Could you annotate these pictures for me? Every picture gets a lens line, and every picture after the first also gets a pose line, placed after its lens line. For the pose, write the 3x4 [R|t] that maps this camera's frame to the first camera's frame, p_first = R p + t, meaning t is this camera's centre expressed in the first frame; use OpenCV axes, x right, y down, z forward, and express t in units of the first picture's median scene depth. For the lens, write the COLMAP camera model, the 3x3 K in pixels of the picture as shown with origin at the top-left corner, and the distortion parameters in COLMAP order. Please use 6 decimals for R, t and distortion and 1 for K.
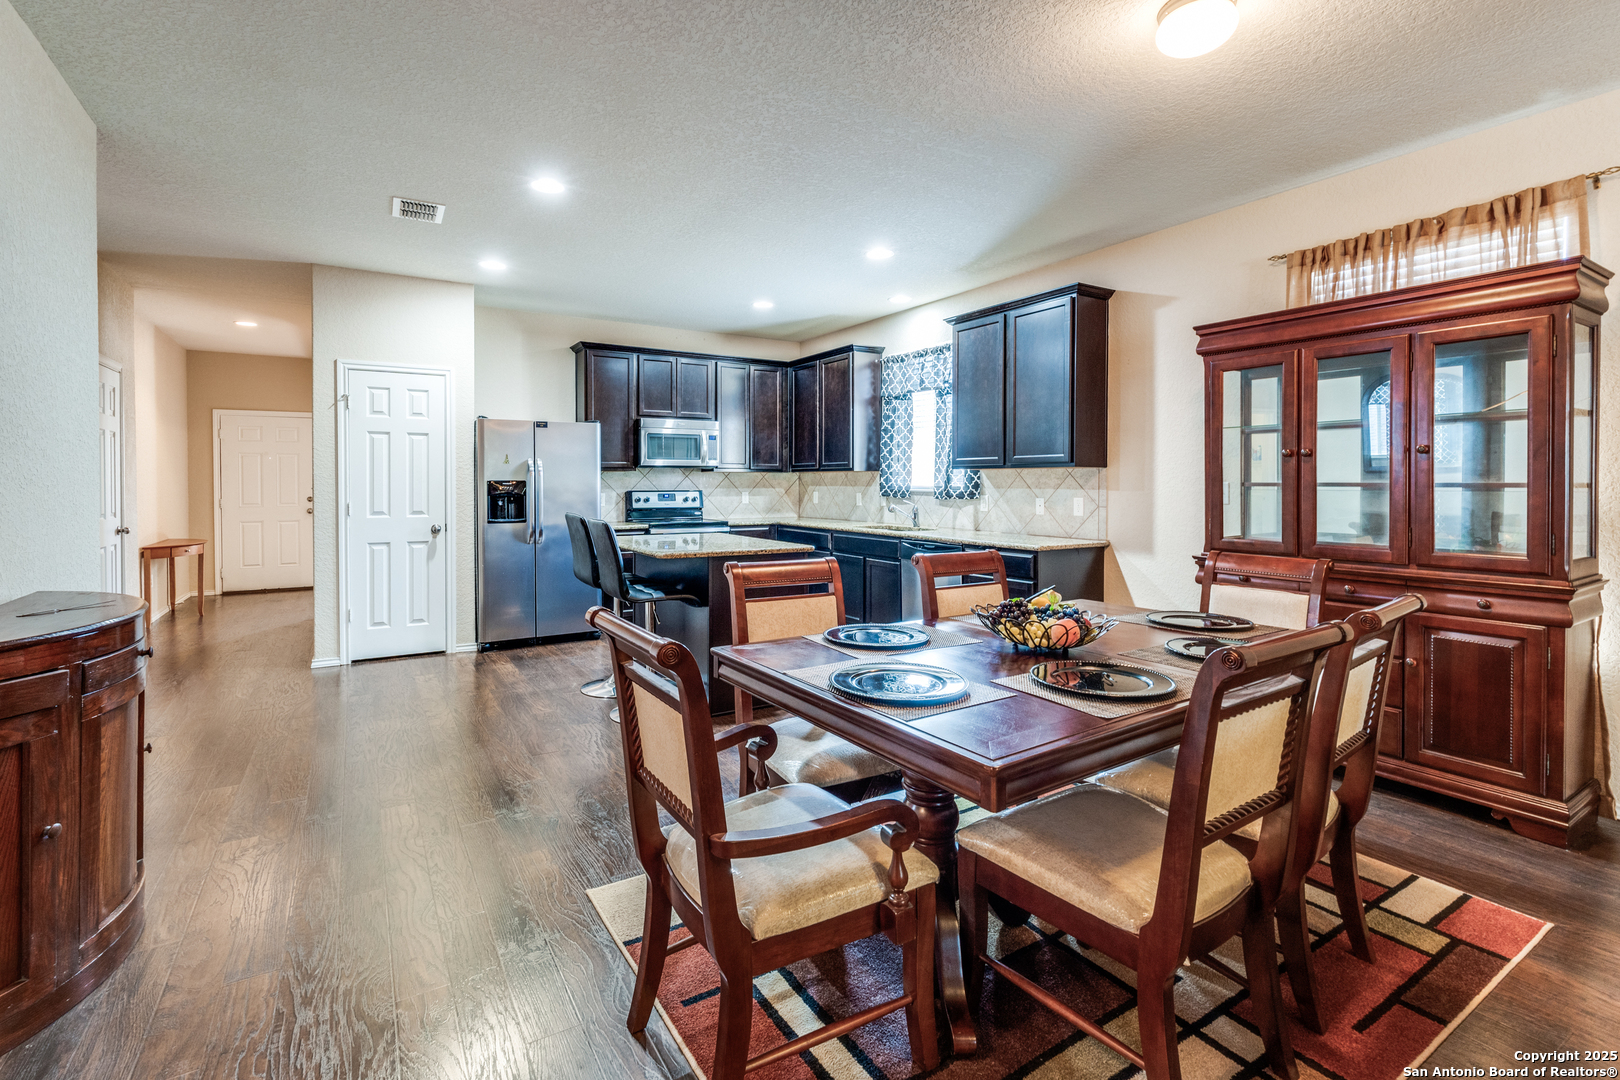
lens RADIAL K [[744.5, 0, 779.9], [0, 744.5, 490.3], [0, 0, 1]] dist [-0.000432, 0.000209]
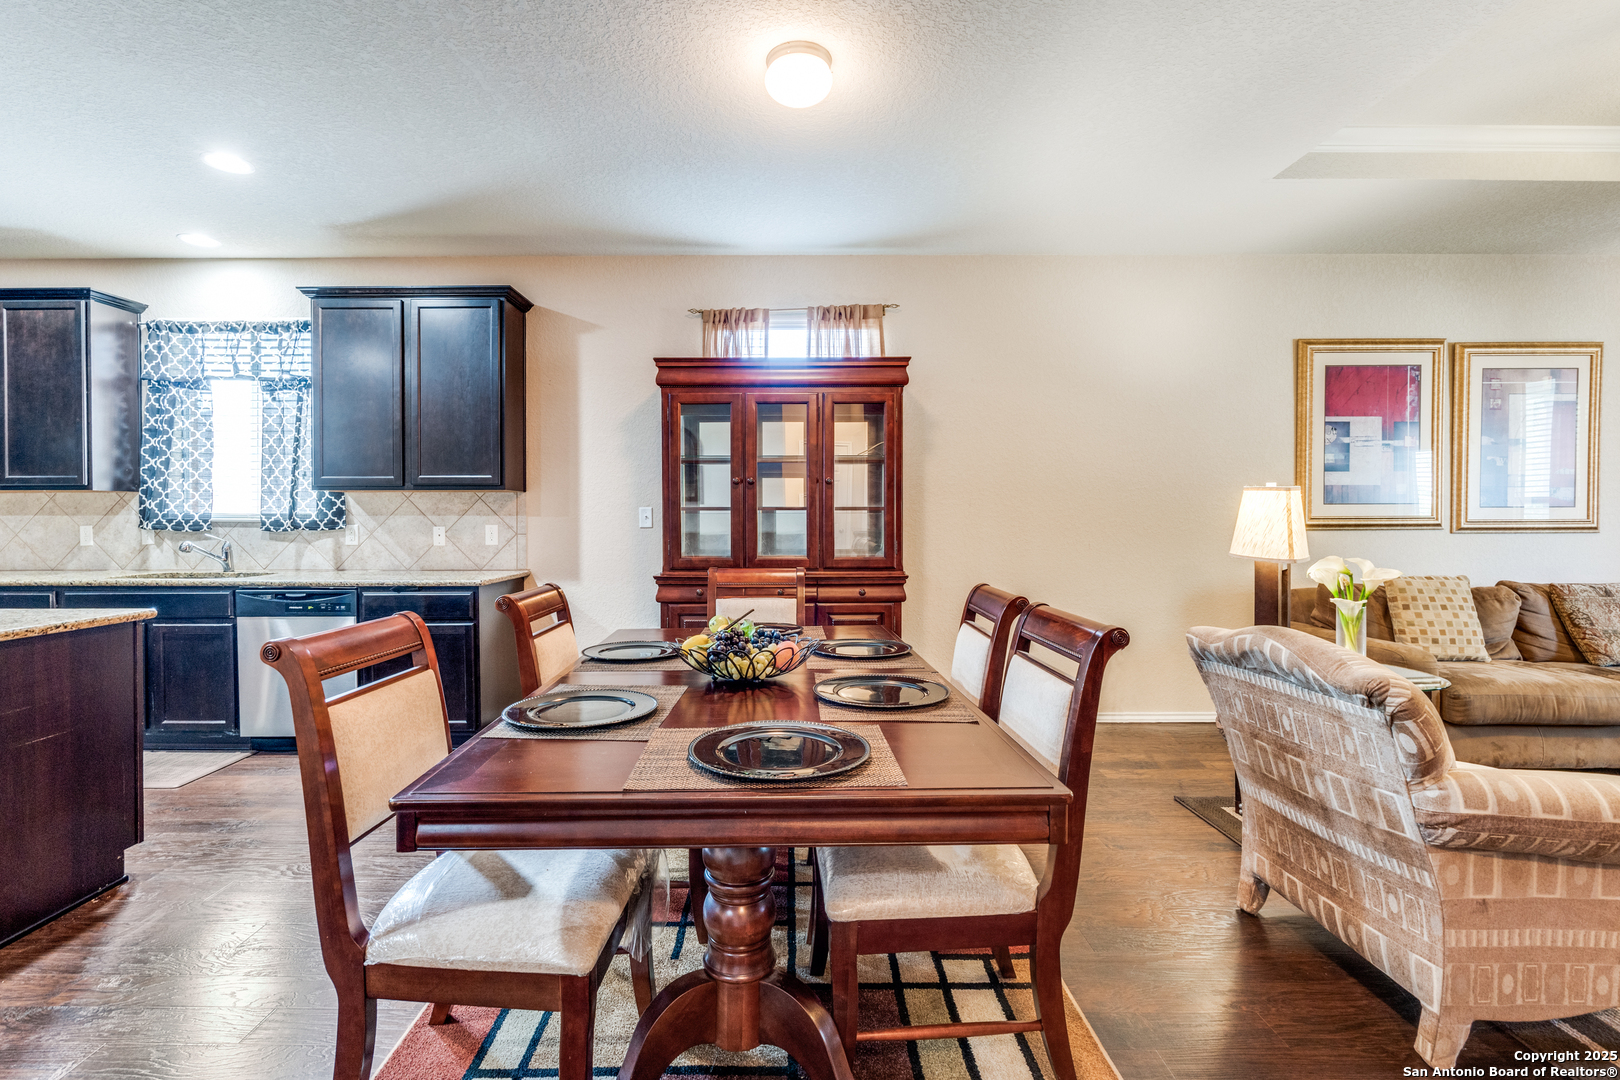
lens RADIAL K [[737.0, 0, 805.8], [0, 737.0, 525.0], [0, 0, 1]] dist [-0.003973, 0.000052]
pose [[0.504049, -0.012171, 0.863589, -0.141617], [0.011934, 0.999903, 0.007126, 0.006550], [-0.863593, 0.006714, 0.504146, 0.177431]]
